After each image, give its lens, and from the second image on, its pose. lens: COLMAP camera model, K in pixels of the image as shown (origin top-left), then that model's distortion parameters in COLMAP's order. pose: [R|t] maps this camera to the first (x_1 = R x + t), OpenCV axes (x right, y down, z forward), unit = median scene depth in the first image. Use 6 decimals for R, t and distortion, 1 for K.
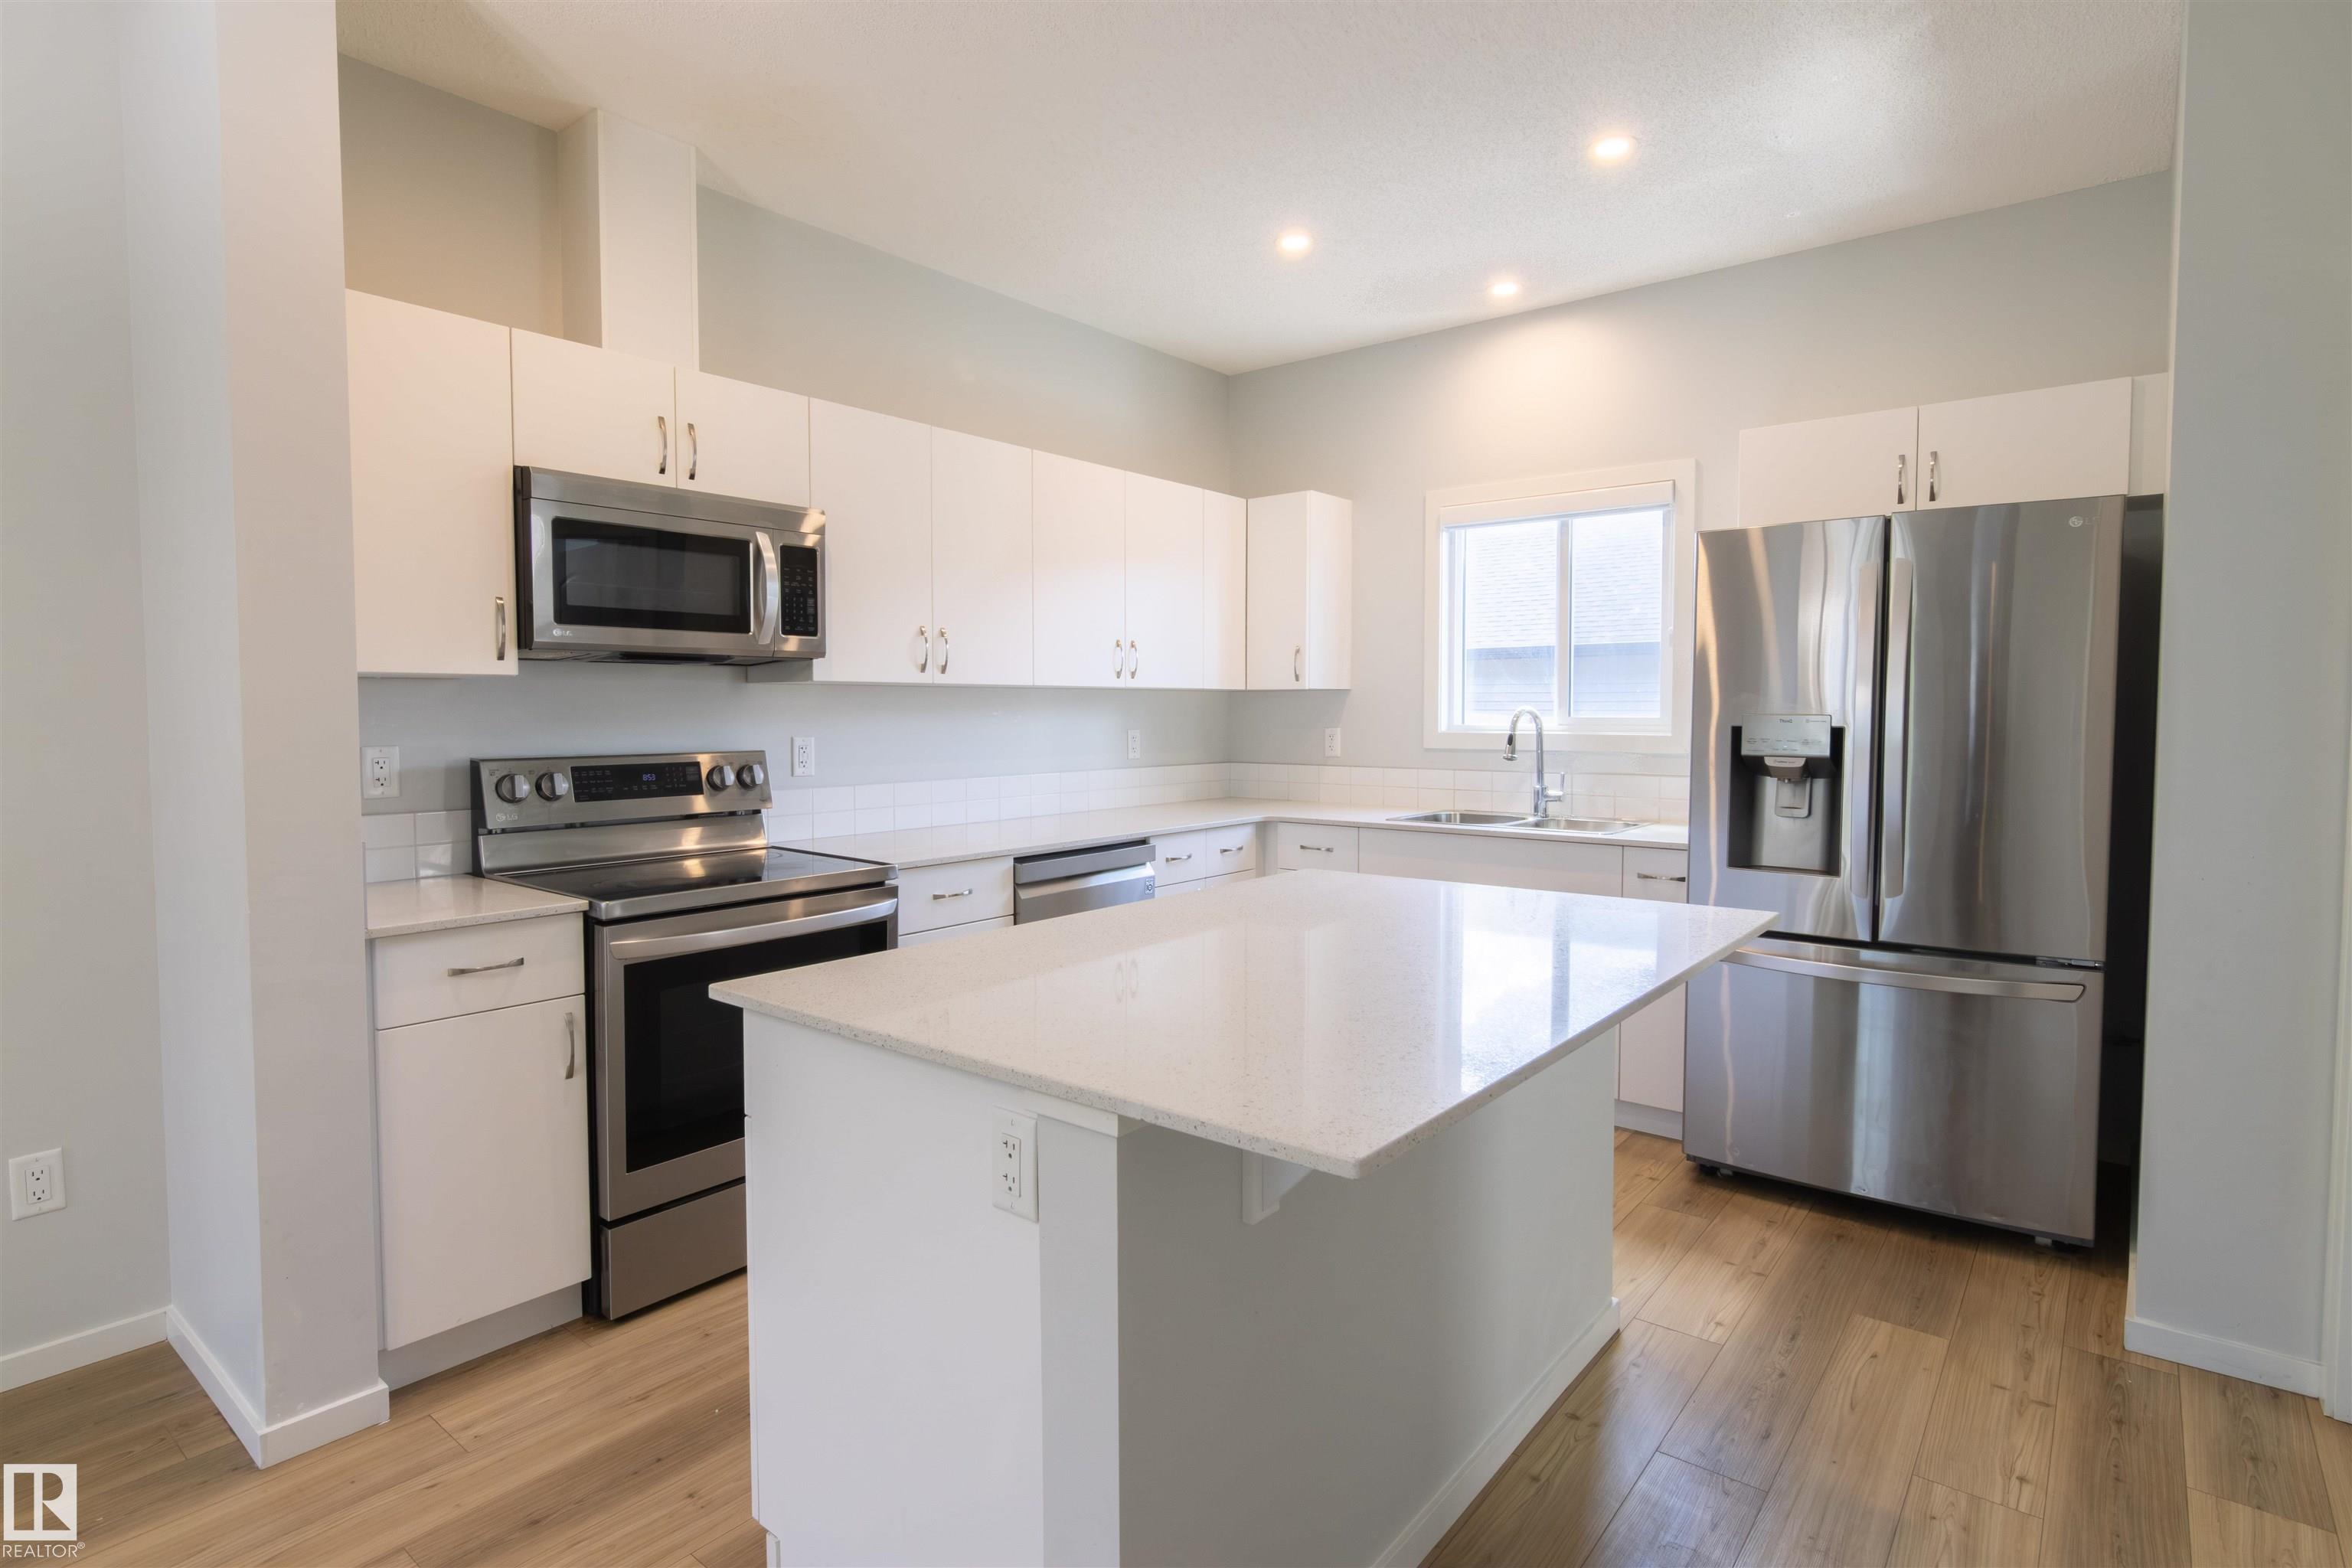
lens RADIAL K [[1192.0, 0, 1176.1], [0, 1192.0, 768.1], [0, 0, 1]] dist [0.001669, 0.000139]
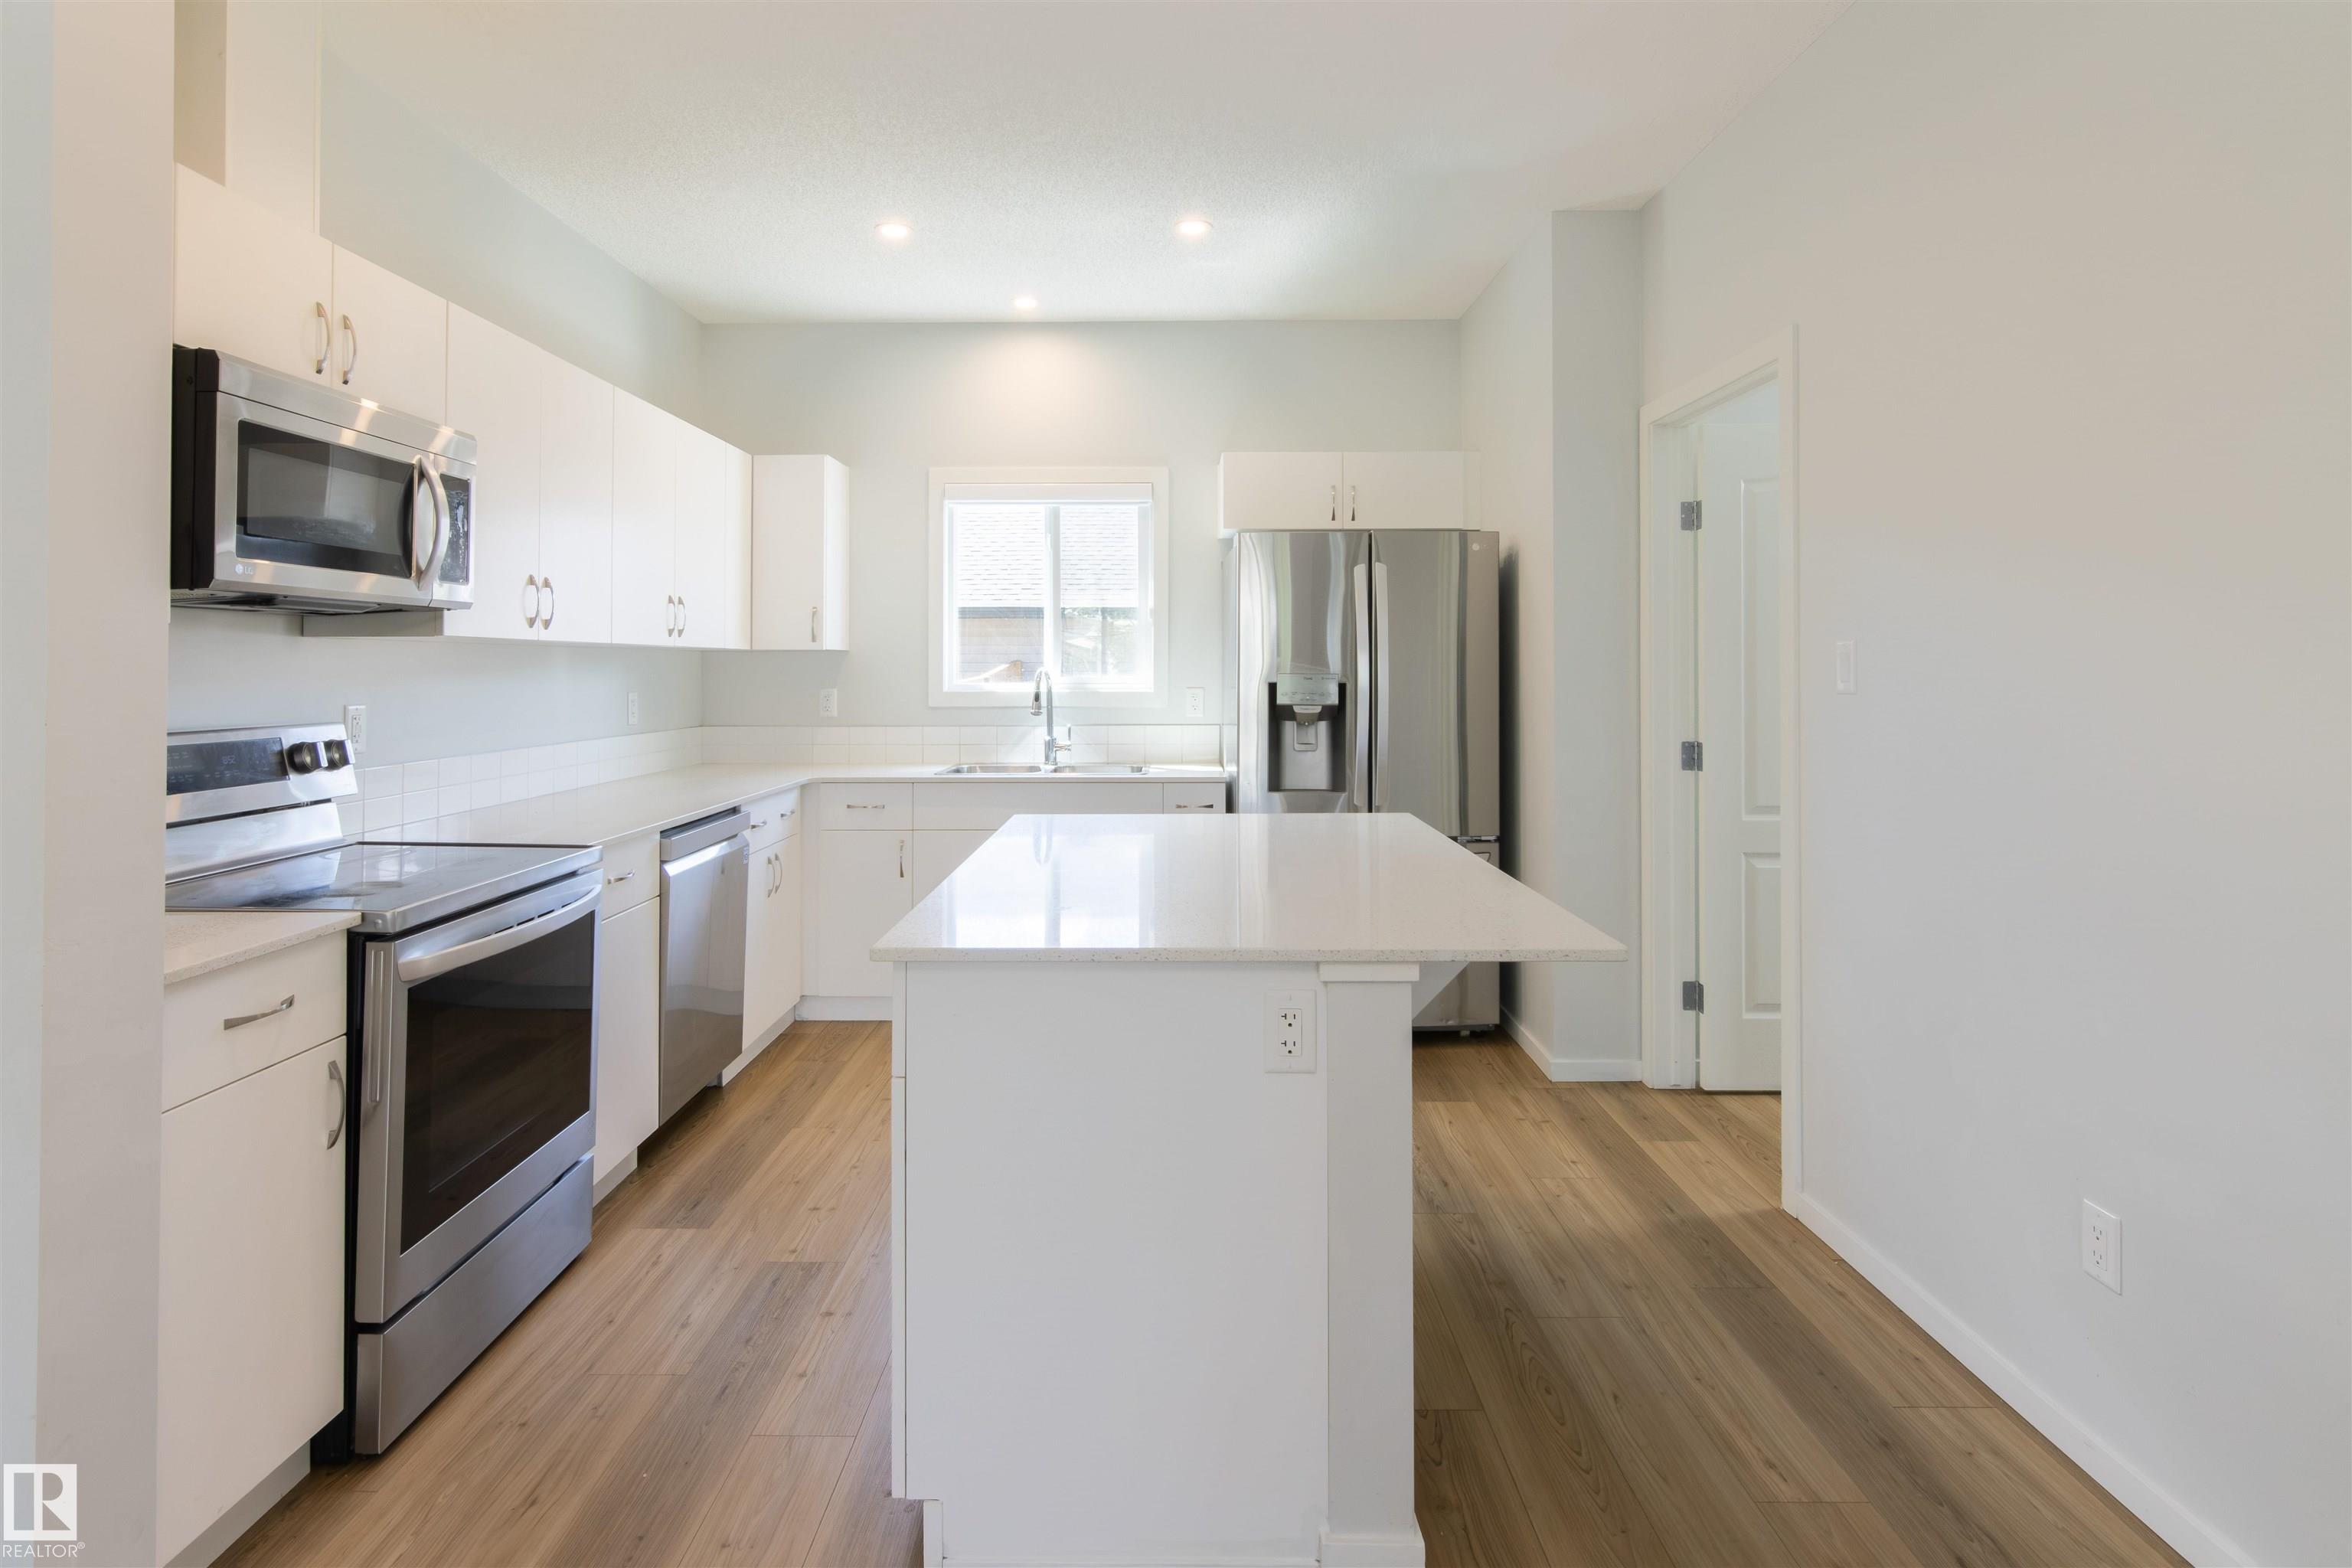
lens RADIAL K [[1234.0, 0, 1172.1], [0, 1234.0, 654.4], [0, 0, 1]] dist [0.000047, -0.000138]
pose [[0.781961, 0.008333, 0.623271, -0.420191], [0.030141, 0.998235, -0.051161, -0.000829], [-0.622598, 0.058792, 0.780330, 0.014738]]
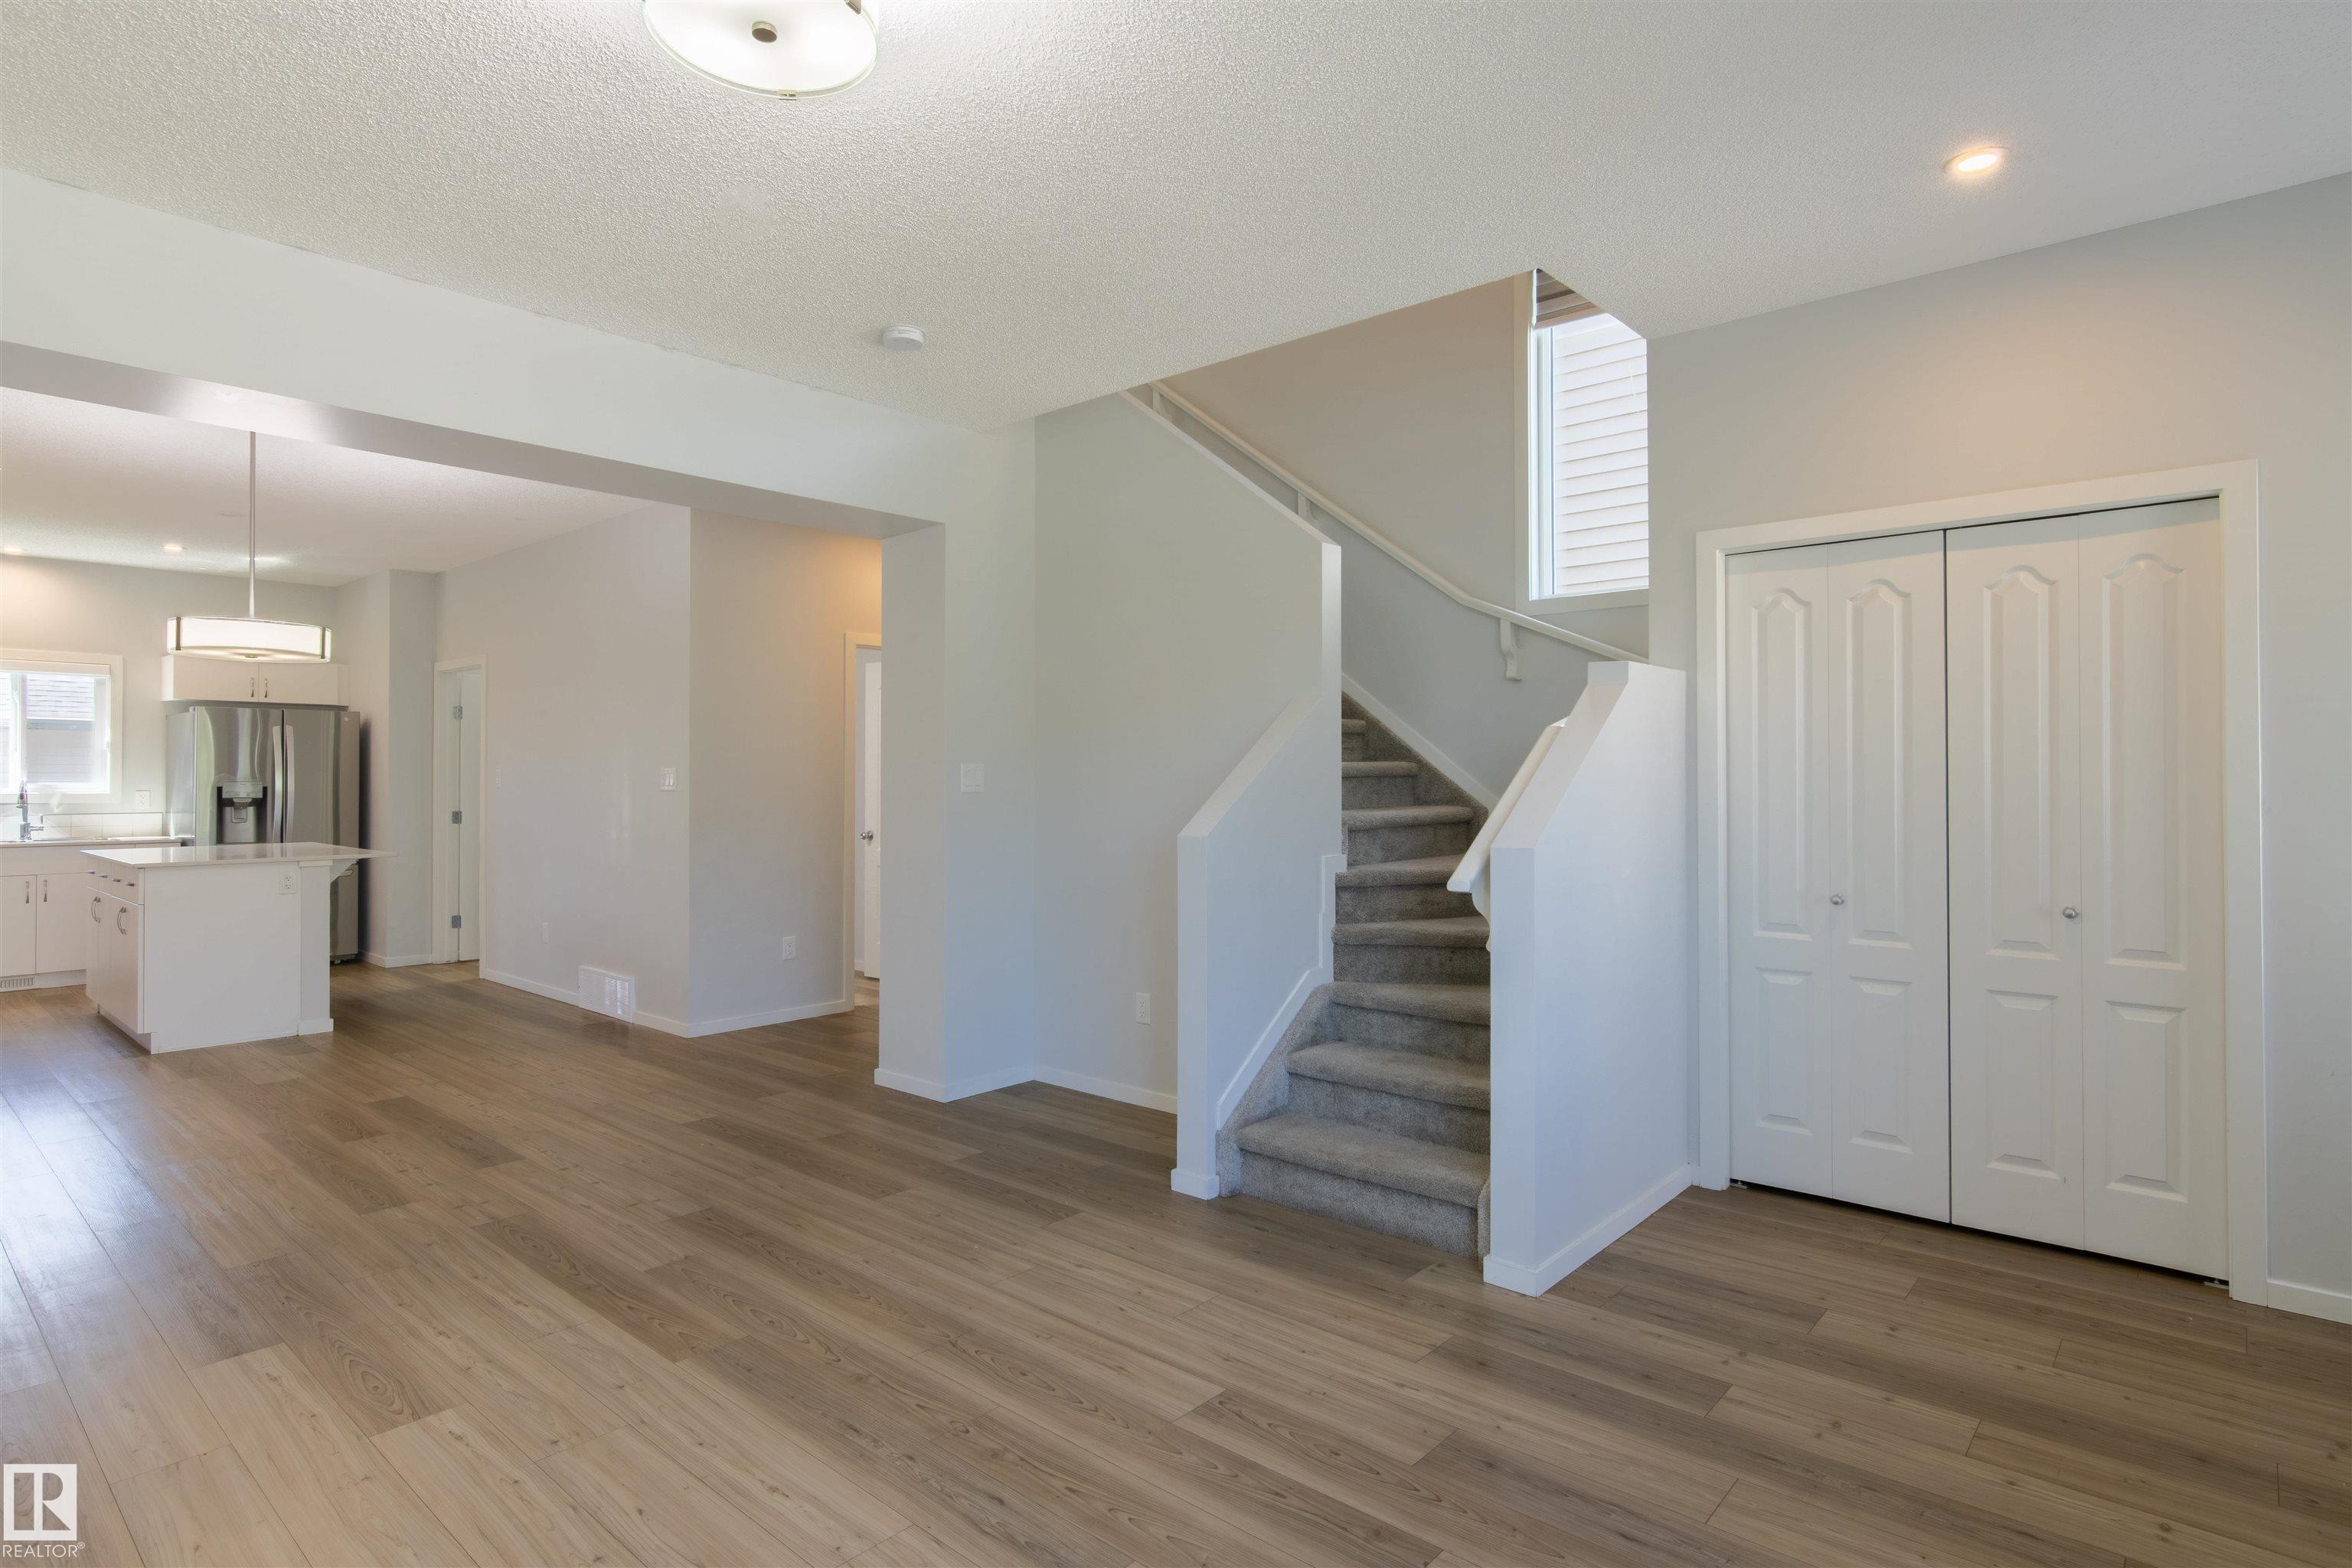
lens RADIAL K [[1192.0, 0, 1176.1], [0, 1192.0, 768.1], [0, 0, 1]] dist [0.001669, 0.000139]
pose [[0.034732, 0.007392, 0.999369, -1.785254], [0.049105, 0.998752, -0.009094, 0.042617], [-0.998190, 0.049390, 0.034325, -0.984057]]
